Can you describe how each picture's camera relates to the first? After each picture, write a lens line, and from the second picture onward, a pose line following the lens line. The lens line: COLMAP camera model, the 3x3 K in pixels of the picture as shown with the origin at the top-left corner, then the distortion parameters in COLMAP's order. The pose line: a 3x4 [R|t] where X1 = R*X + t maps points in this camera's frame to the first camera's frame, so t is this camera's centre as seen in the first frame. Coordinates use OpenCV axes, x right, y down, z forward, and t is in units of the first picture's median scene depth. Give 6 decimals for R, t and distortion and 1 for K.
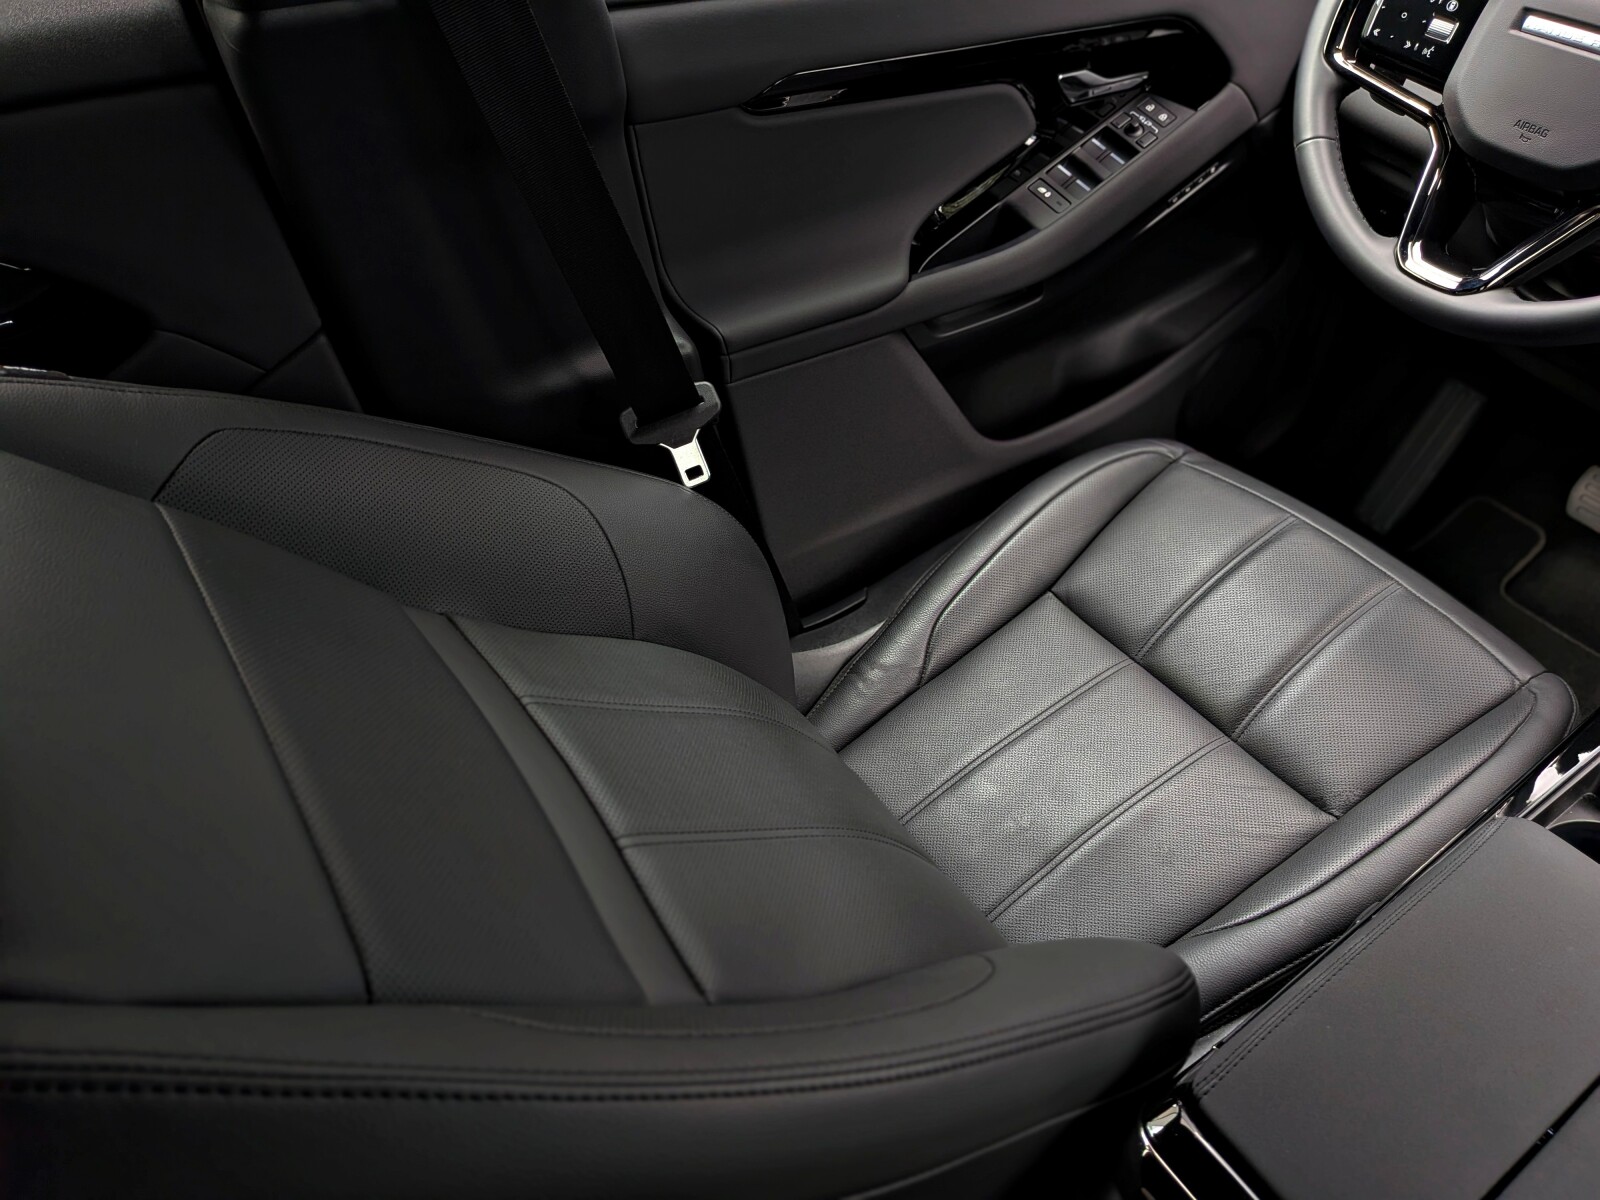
lens RADIAL K [[1150.7, 0, 836.3], [0, 1150.7, 587.9], [0, 0, 1]] dist [0.051645, -0.093485]
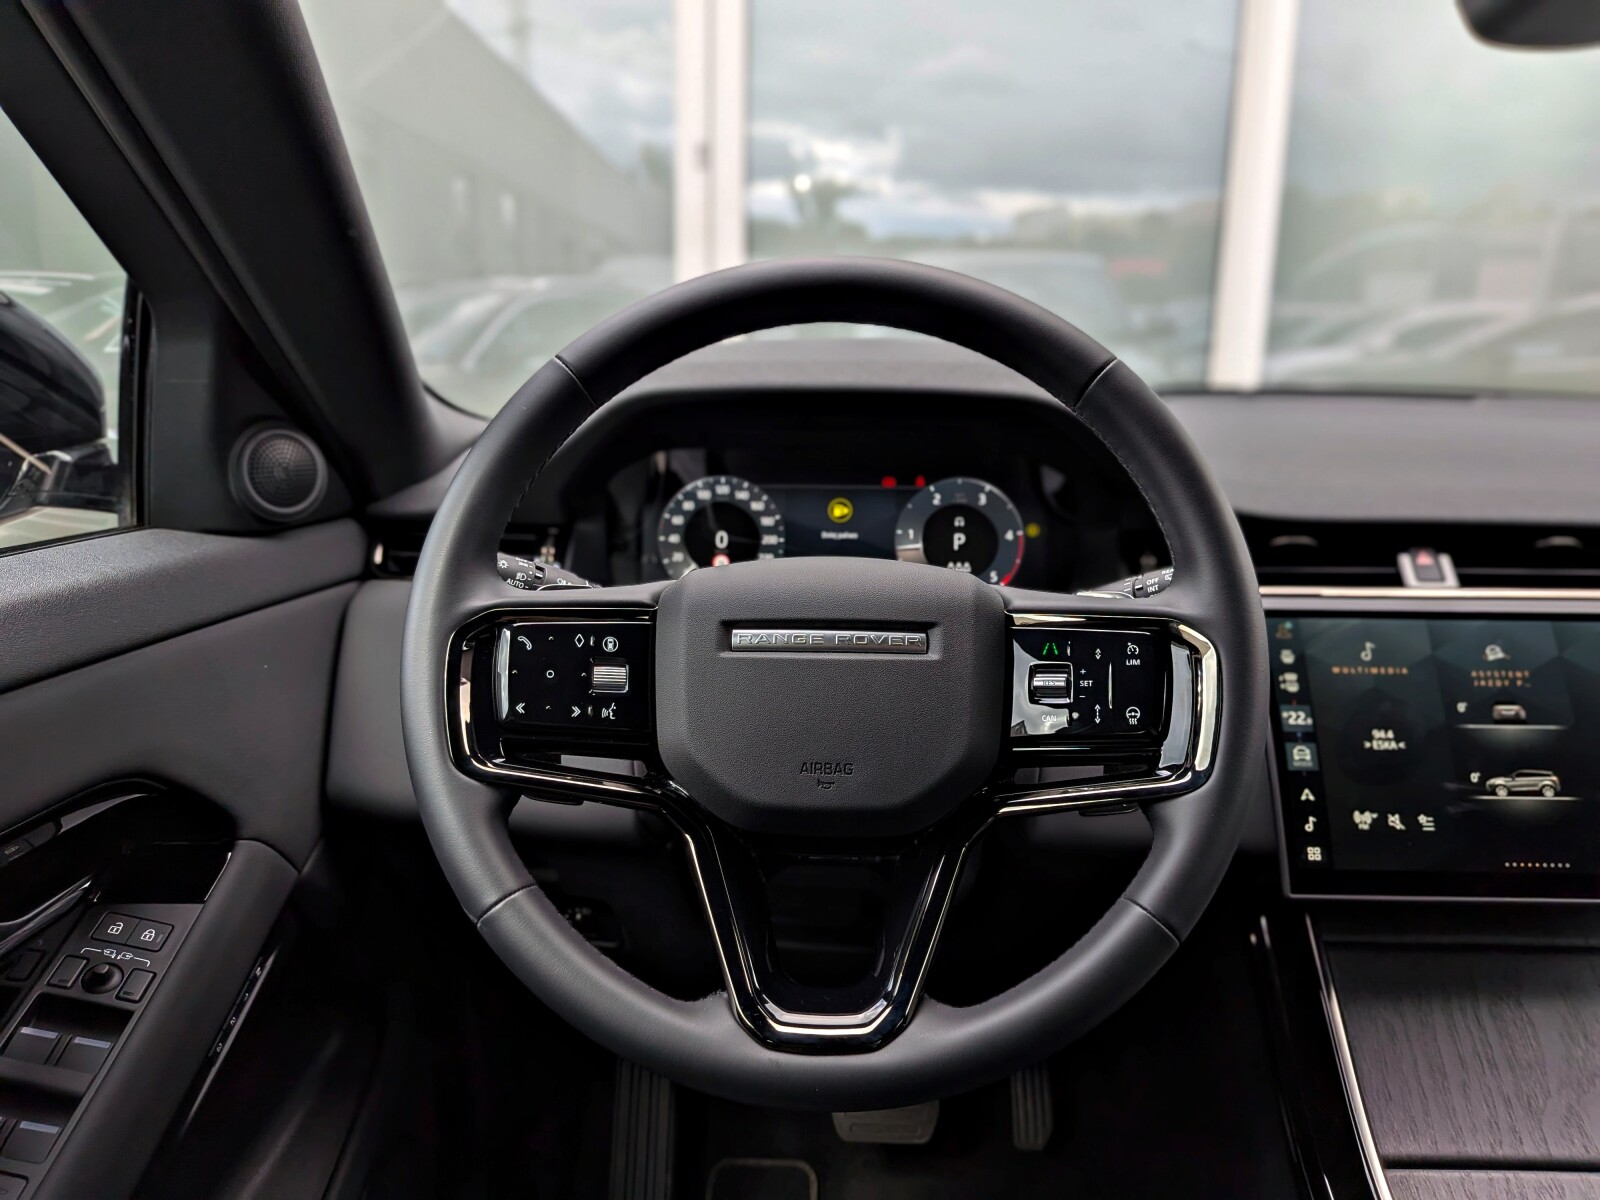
lens RADIAL K [[1150.7, 0, 802.2], [0, 1150.7, 593.2], [0, 0, 1]] dist [0.051645, -0.093485]
pose [[0.604014, -0.180157, 0.776345, 0.072461], [0.546395, 0.802756, -0.238822, -0.236721], [-0.580190, 0.568442, 0.583312, 0.407503]]
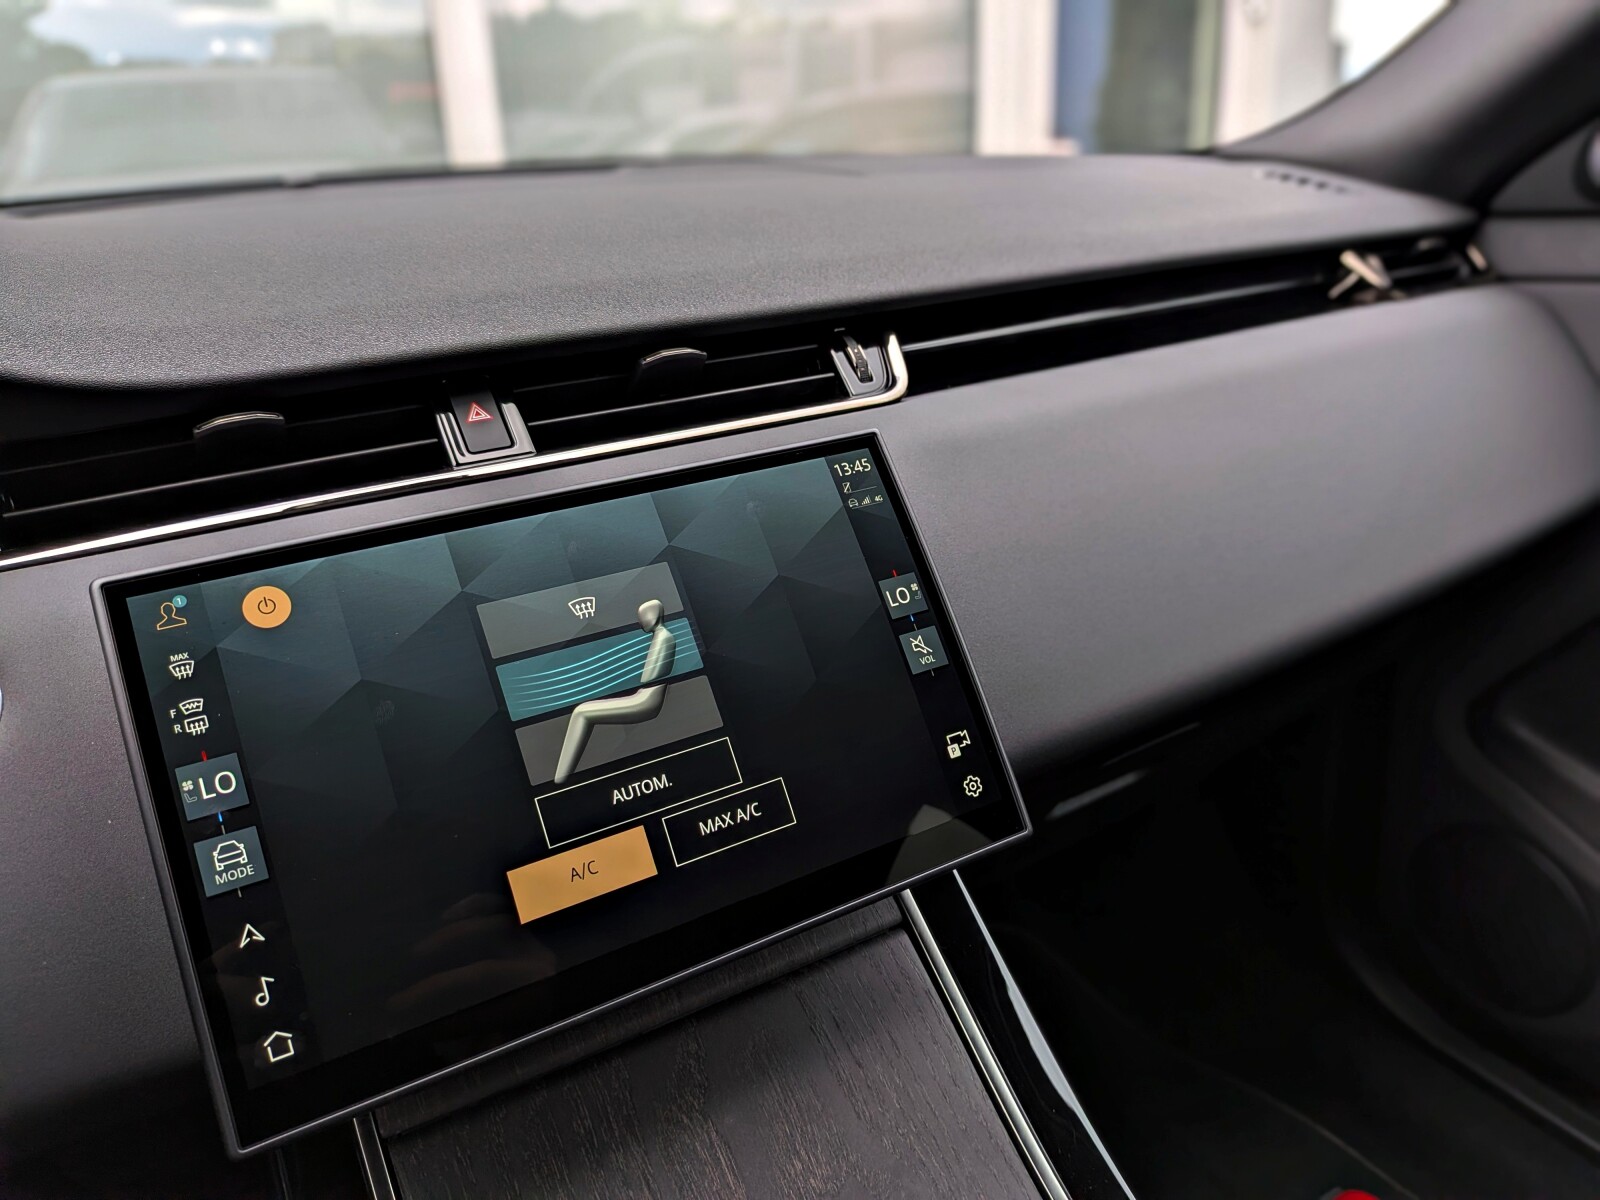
lens RADIAL K [[1150.7, 0, 823.9], [0, 1150.7, 578.9], [0, 0, 1]] dist [0.051645, -0.093485]
pose [[0.072508, -0.363614, 0.928724, 0.437631], [0.722813, 0.660777, 0.202275, -0.168175], [-0.687229, 0.656627, 0.310737, 0.405519]]
